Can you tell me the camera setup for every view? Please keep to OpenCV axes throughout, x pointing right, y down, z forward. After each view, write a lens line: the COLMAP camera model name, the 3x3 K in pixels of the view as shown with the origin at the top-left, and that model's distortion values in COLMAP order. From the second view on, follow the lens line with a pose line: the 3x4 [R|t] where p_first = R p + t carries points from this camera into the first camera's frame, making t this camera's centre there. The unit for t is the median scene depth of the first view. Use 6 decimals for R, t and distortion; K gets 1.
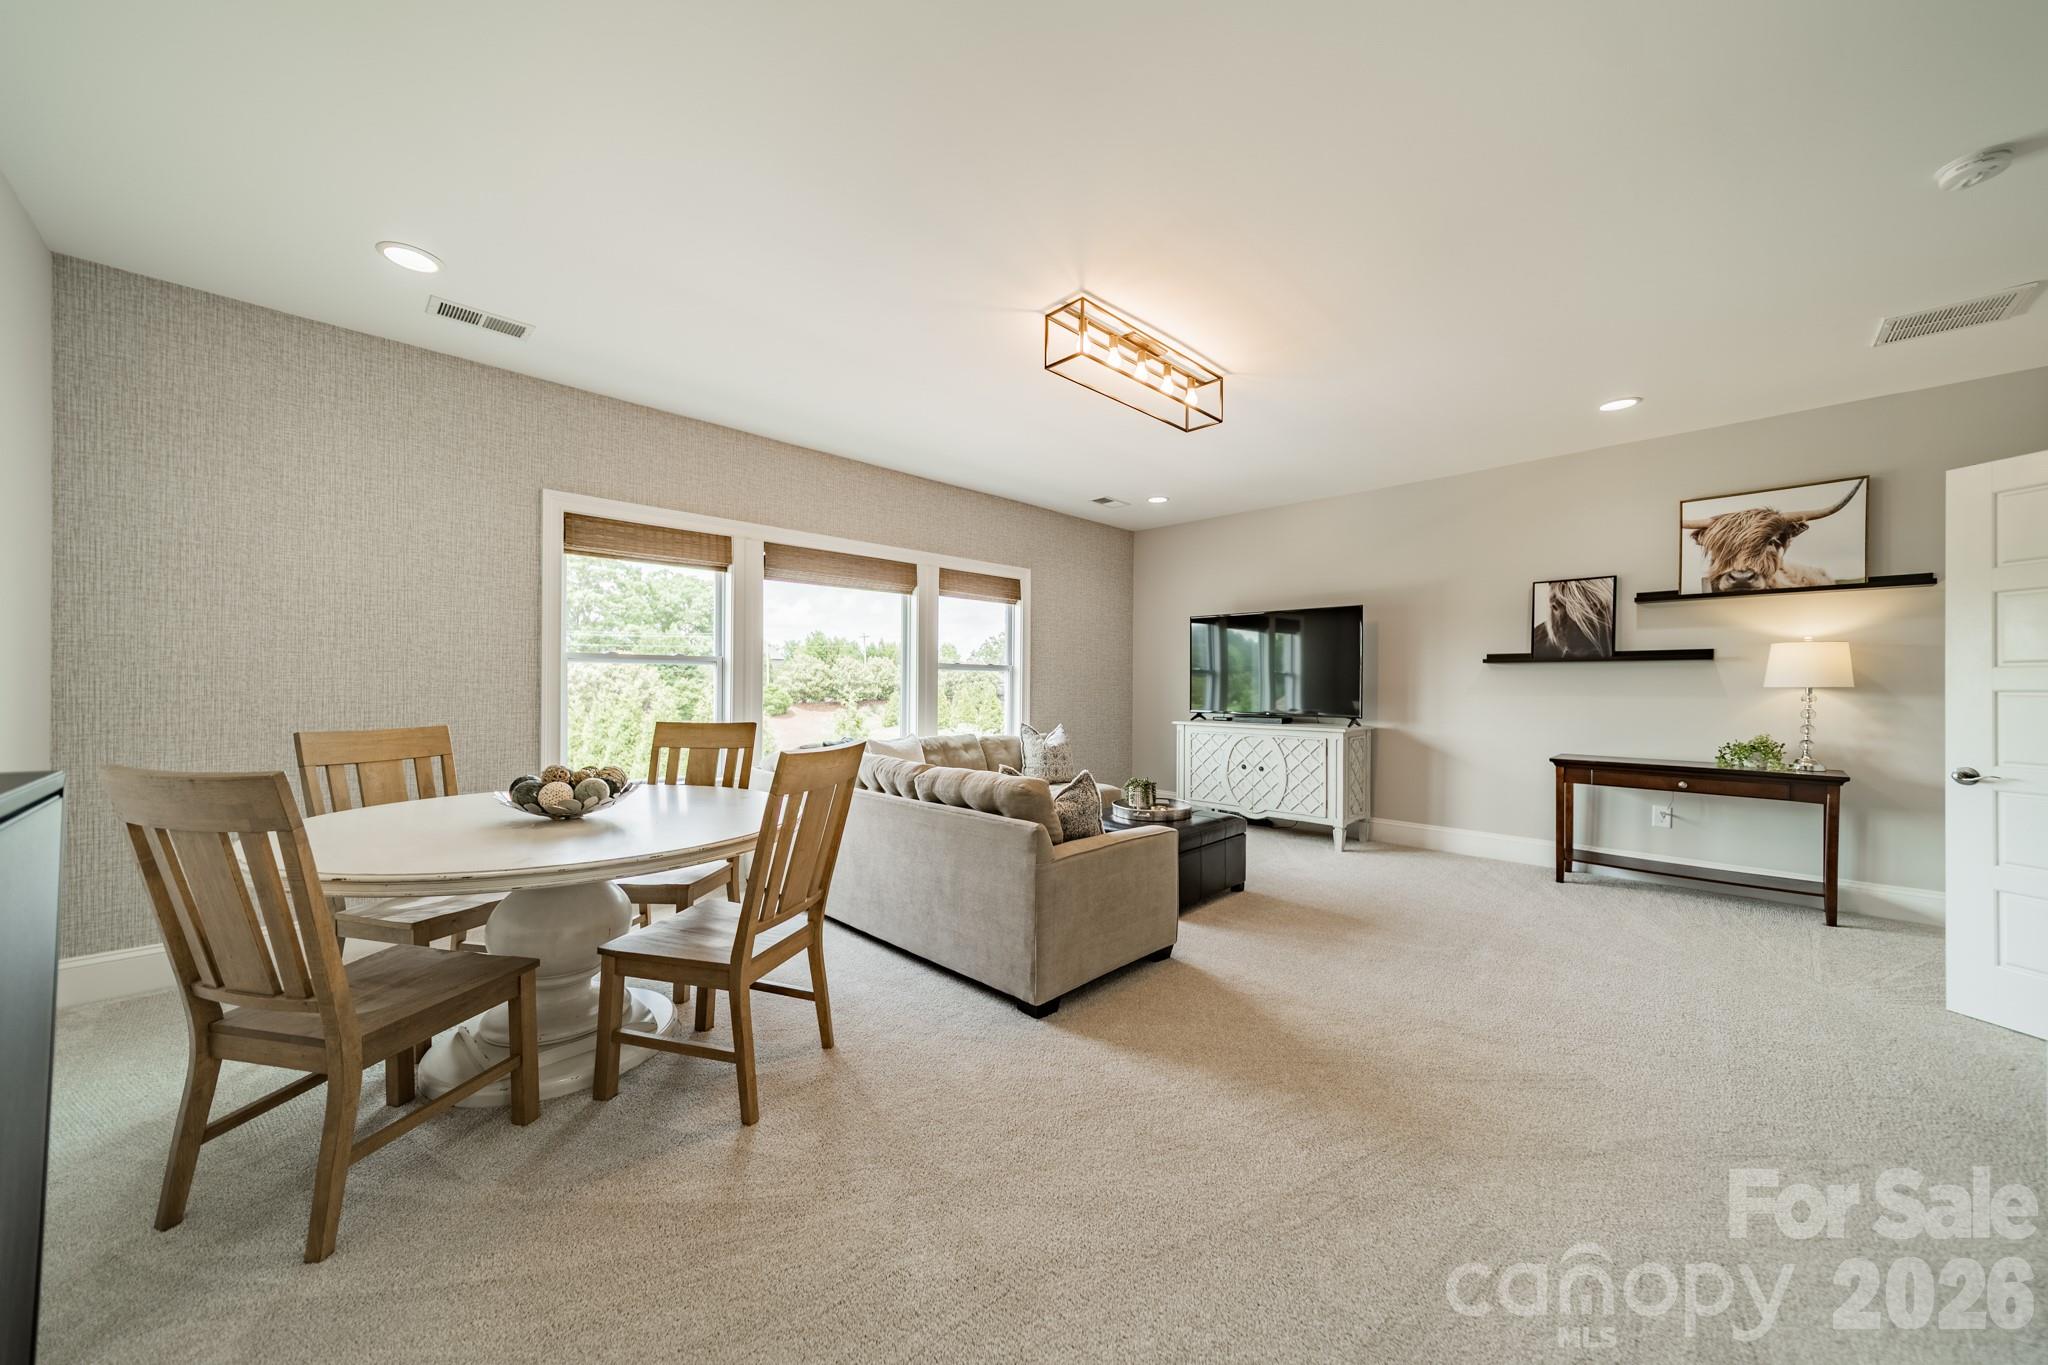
lens RADIAL K [[722.2, 0, 1017.7], [0, 722.2, 699.2], [0, 0, 1]] dist [0.000021, 0.000002]
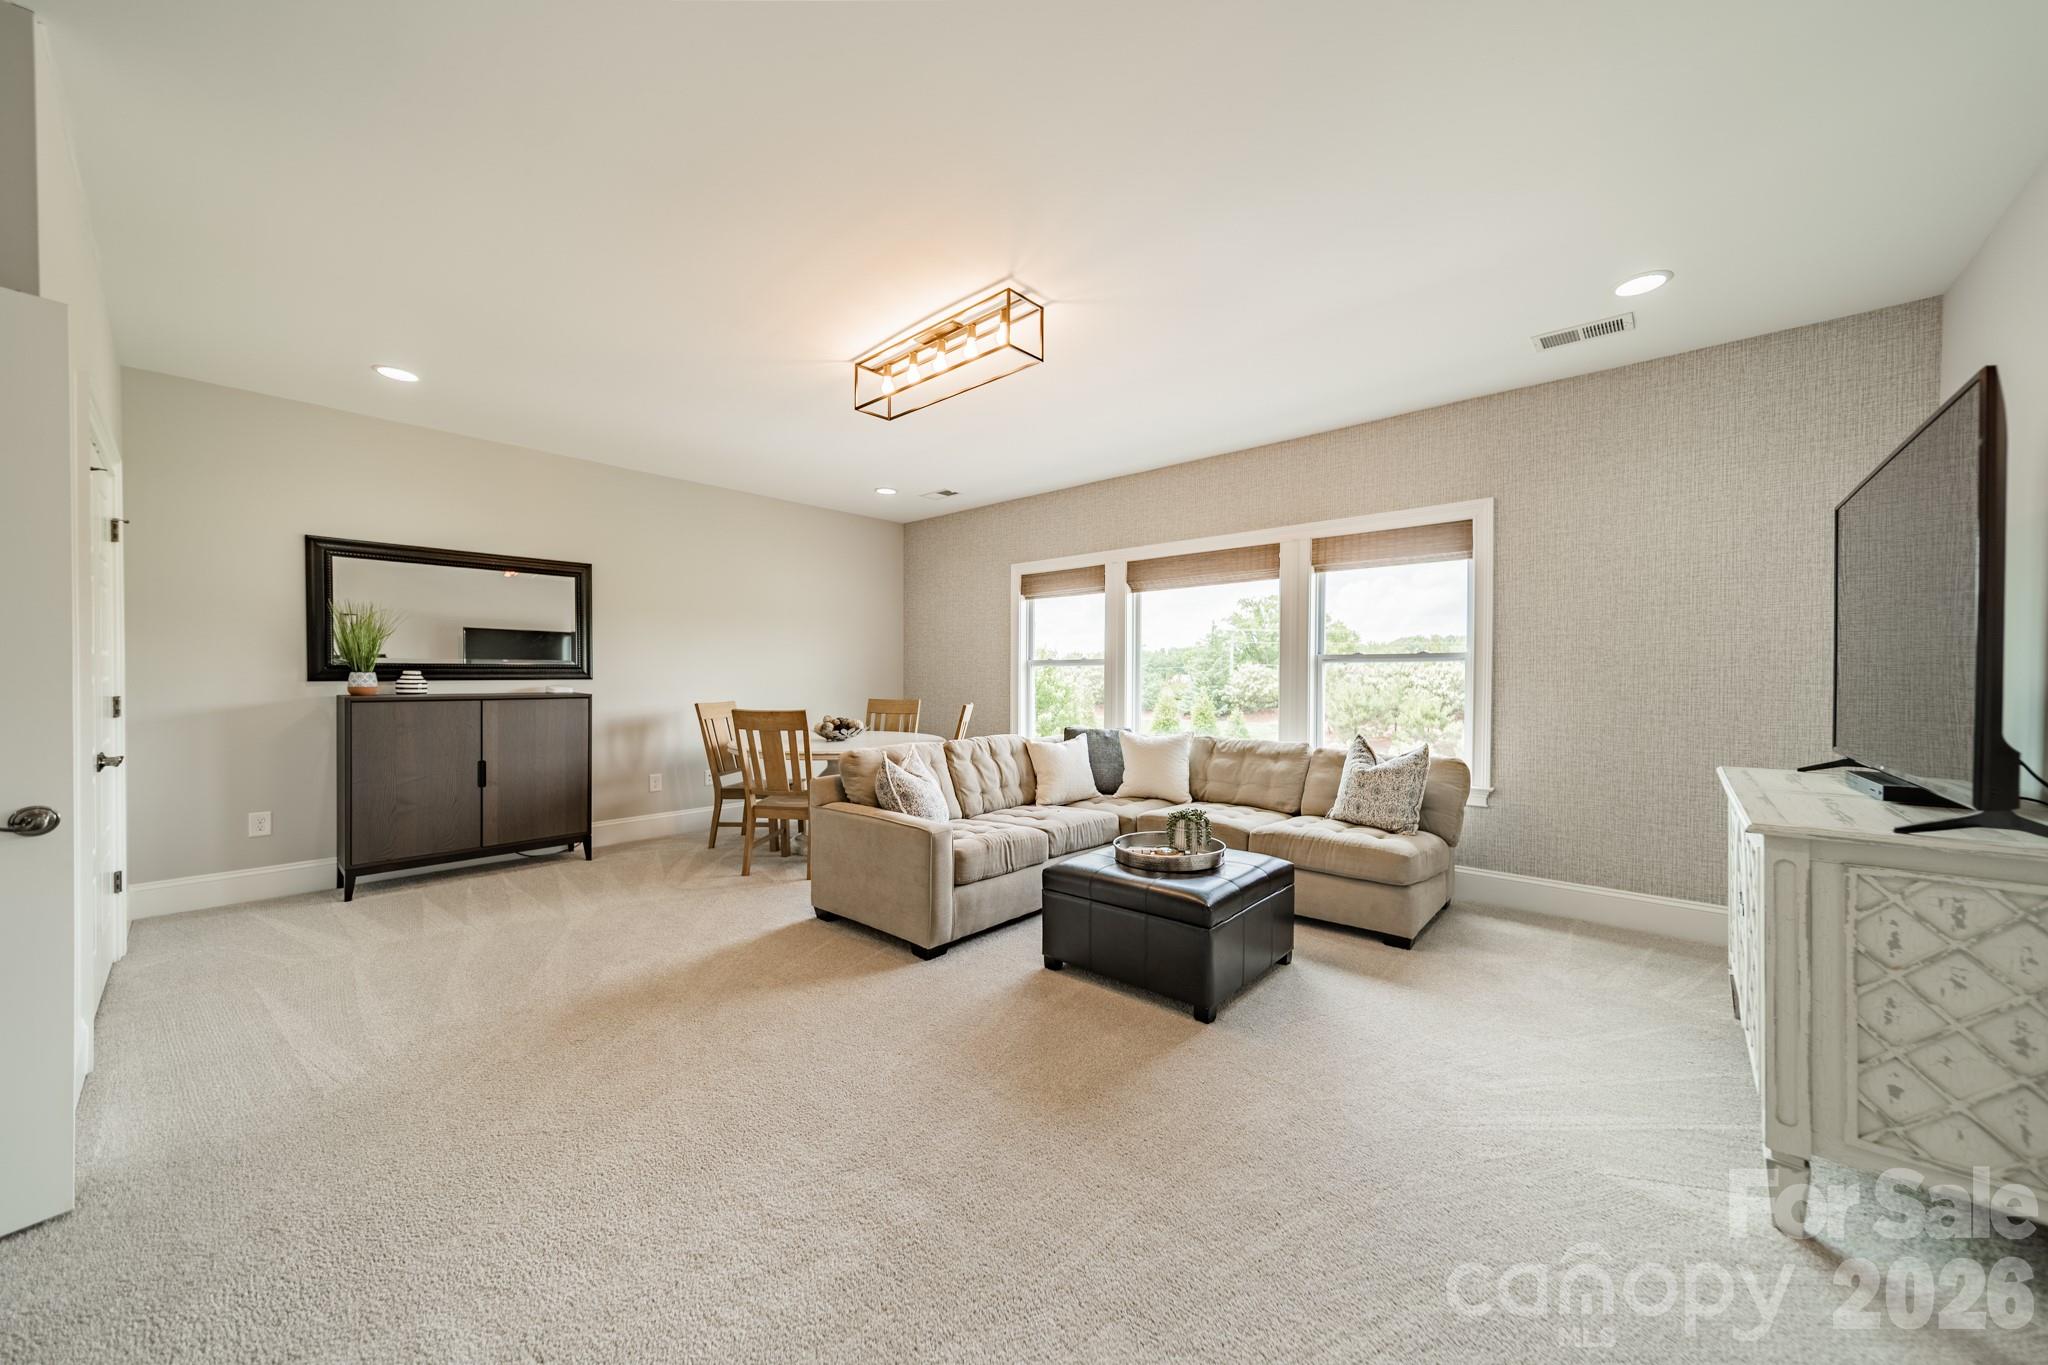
lens RADIAL K [[730.0, 0, 1024.0], [0, 730.0, 682.5], [0, 0, 1]] dist [-0.000490, 0.000000]
pose [[0.058541, -0.008186, -0.998251, 0.952623], [-0.031761, 0.999445, -0.010058, -0.000155], [0.997780, 0.032294, 0.058249, 0.860026]]
